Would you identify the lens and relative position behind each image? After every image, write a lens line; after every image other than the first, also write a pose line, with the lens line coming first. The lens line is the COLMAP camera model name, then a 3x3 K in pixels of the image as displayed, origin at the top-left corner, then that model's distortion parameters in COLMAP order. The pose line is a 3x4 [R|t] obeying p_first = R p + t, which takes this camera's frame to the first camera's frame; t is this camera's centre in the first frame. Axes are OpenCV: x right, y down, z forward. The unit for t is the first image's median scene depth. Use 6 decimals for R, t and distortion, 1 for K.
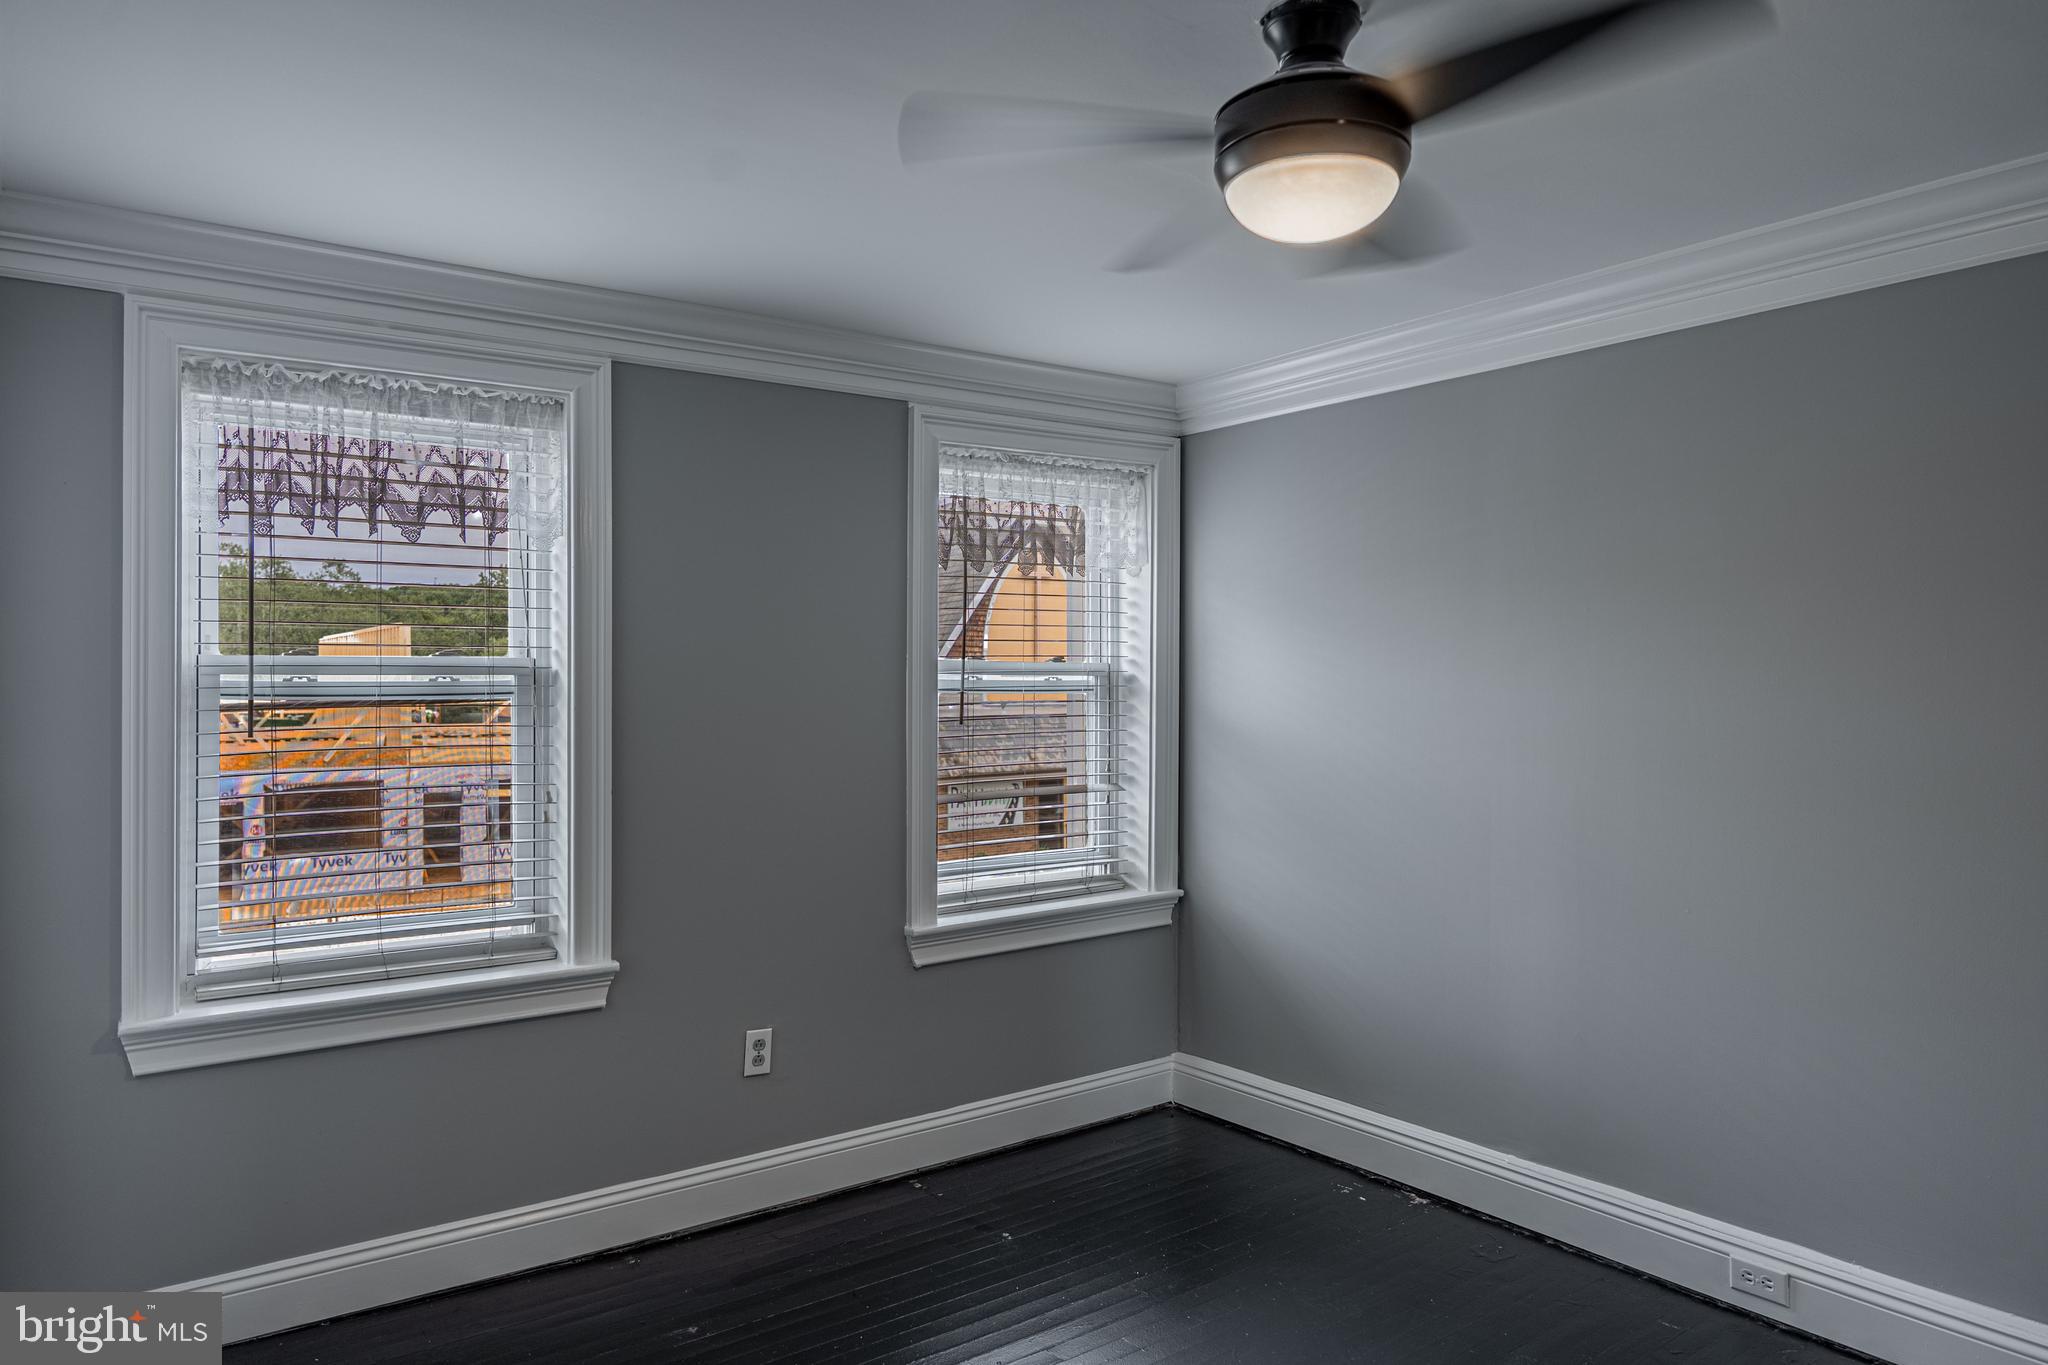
lens RADIAL K [[1387.7, 0, 1027.4], [0, 1387.7, 684.5], [0, 0, 1]] dist [0.003141, 0.000482]
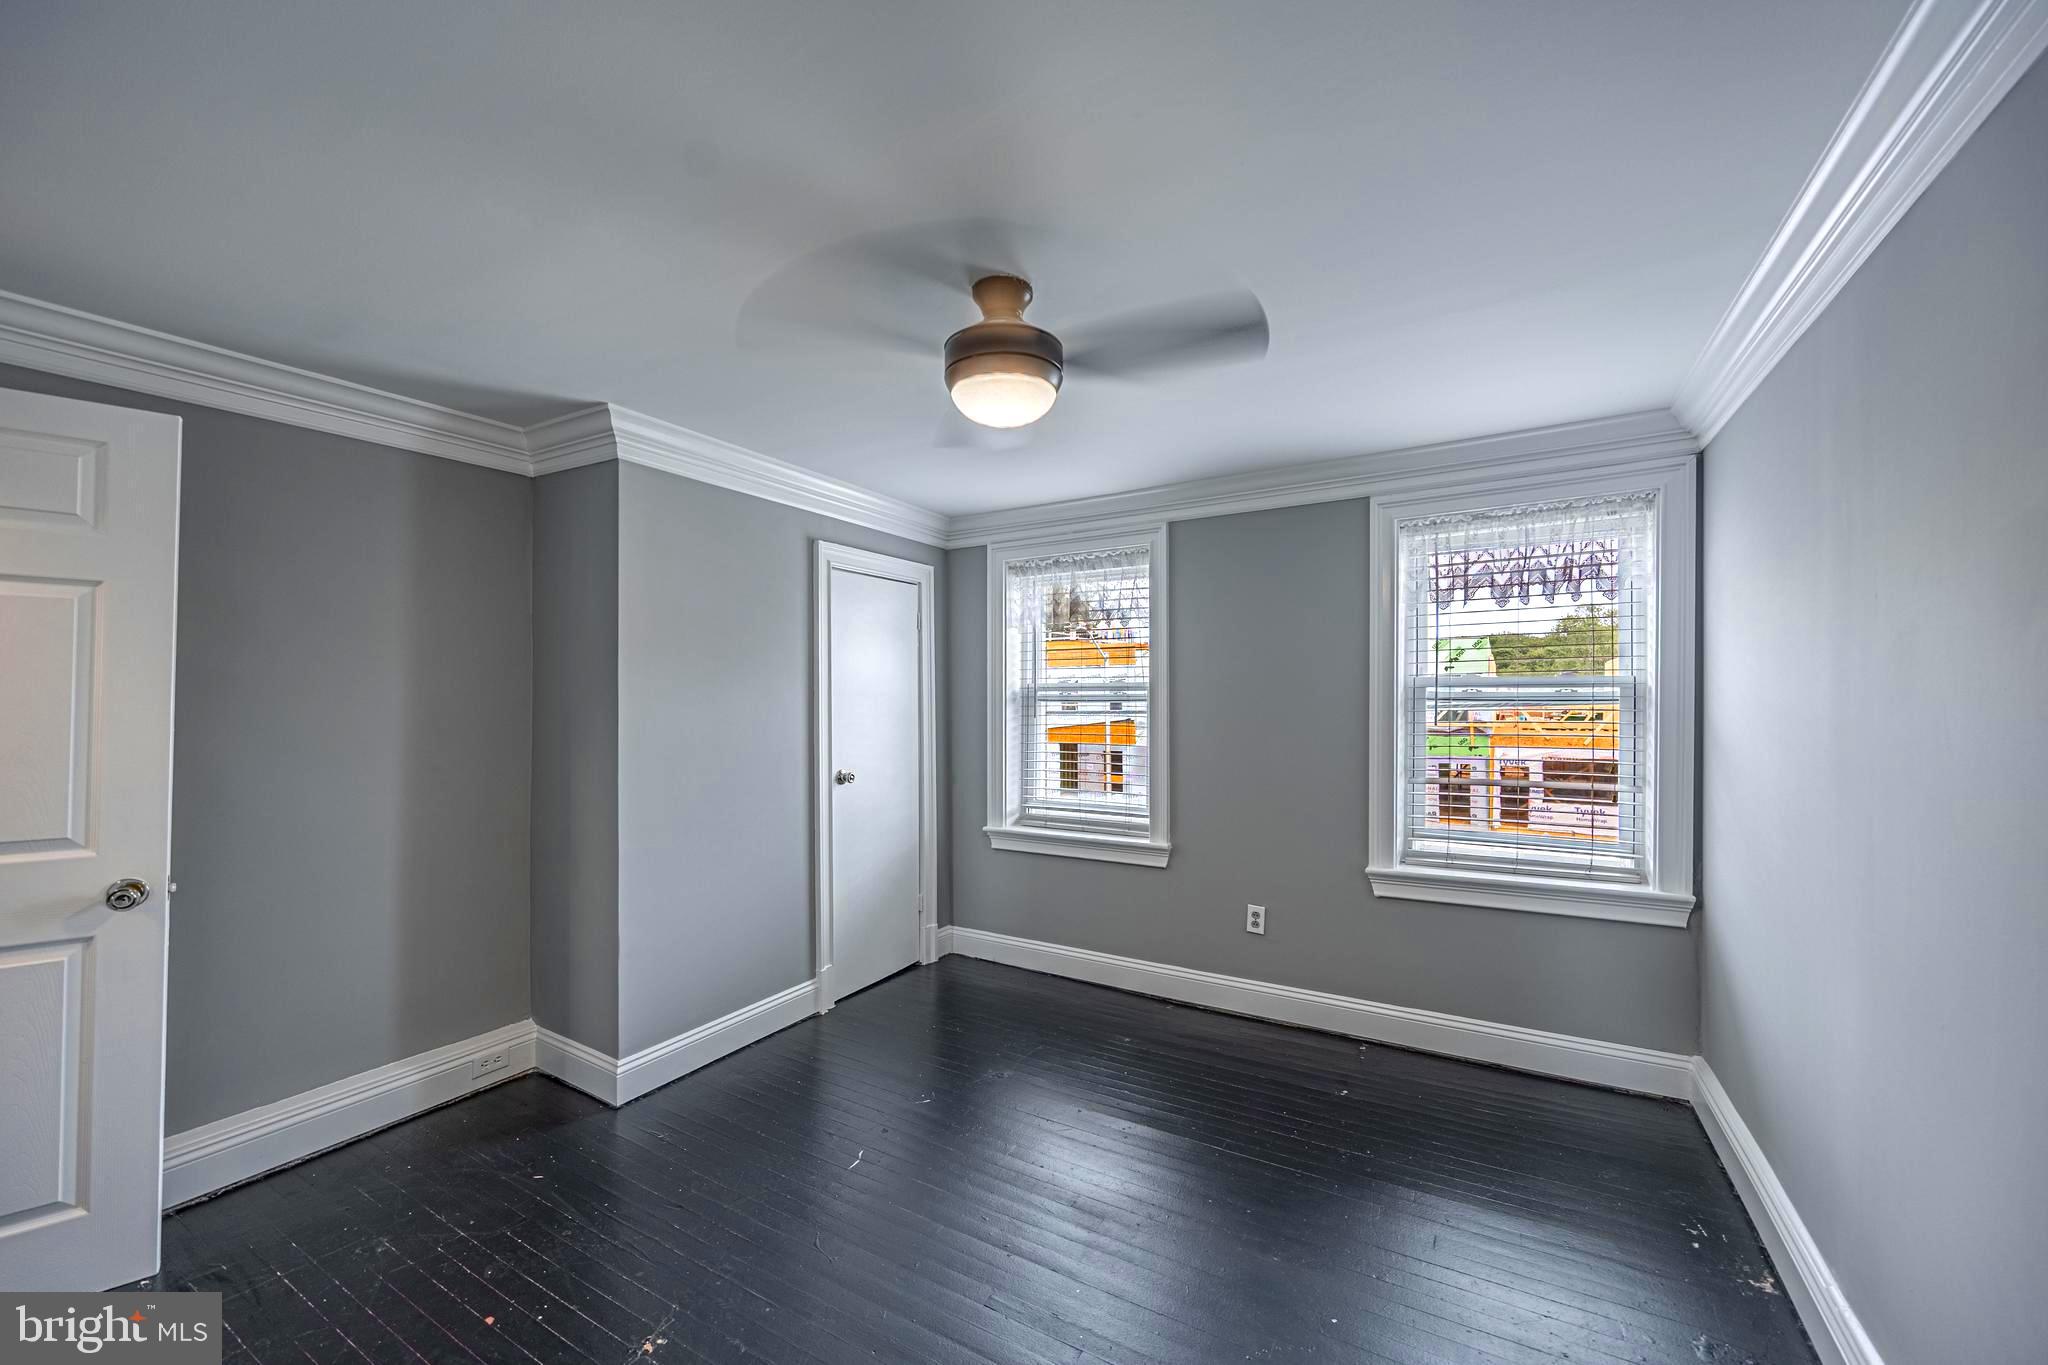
lens RADIAL K [[777.3, 0, 1032.5], [0, 777.3, 697.8], [0, 0, 1]] dist [-0.000068, 0.000004]
pose [[0.380979, 0.001660, -0.924582, 0.517443], [0.000642, 0.999998, 0.002060, 0.000289], [0.924583, -0.001378, 0.380977, 0.376680]]
